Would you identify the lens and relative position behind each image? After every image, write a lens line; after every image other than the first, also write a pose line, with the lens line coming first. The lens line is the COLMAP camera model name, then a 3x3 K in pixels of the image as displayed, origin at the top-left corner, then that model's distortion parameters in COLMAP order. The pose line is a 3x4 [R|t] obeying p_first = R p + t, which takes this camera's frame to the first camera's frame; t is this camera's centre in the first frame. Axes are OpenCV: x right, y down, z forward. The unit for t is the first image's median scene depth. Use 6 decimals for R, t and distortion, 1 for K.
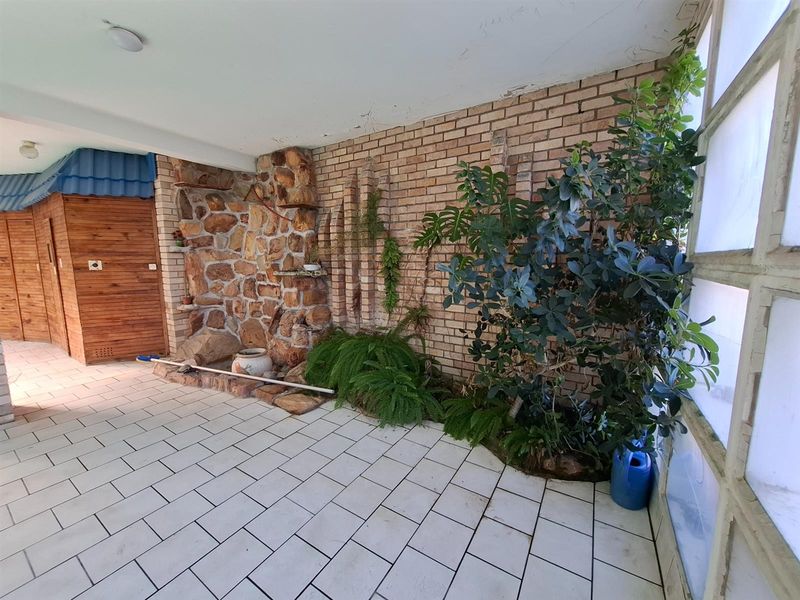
lens RADIAL K [[319.7, 0, 400.0], [0, 319.7, 300.0], [0, 0, 1]] dist [-0.021059, 0.010577]
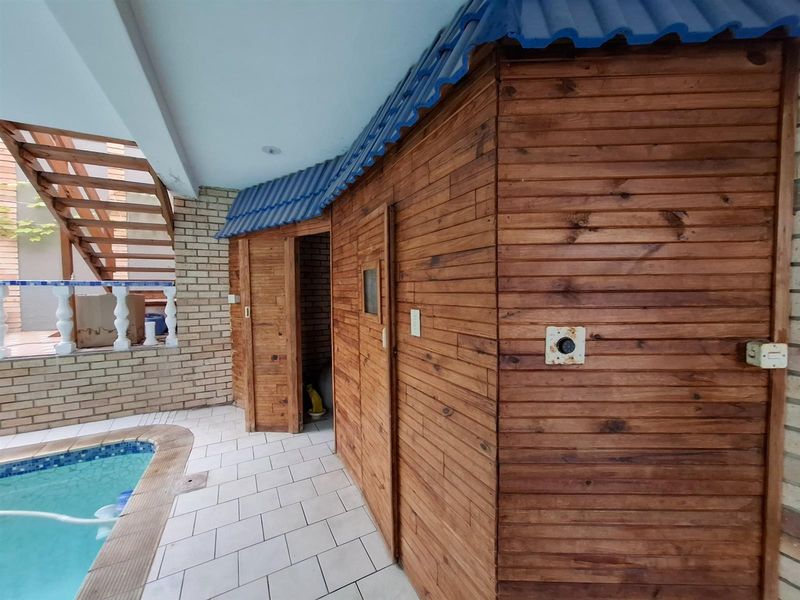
lens RADIAL K [[319.7, 0, 400.0], [0, 319.7, 300.0], [0, 0, 1]] dist [-0.021059, 0.010577]
pose [[0.872538, 0.014077, -0.488343, -0.925437], [-0.056478, 0.995789, -0.072206, -0.116197], [0.485271, 0.090583, 0.869659, 0.694020]]
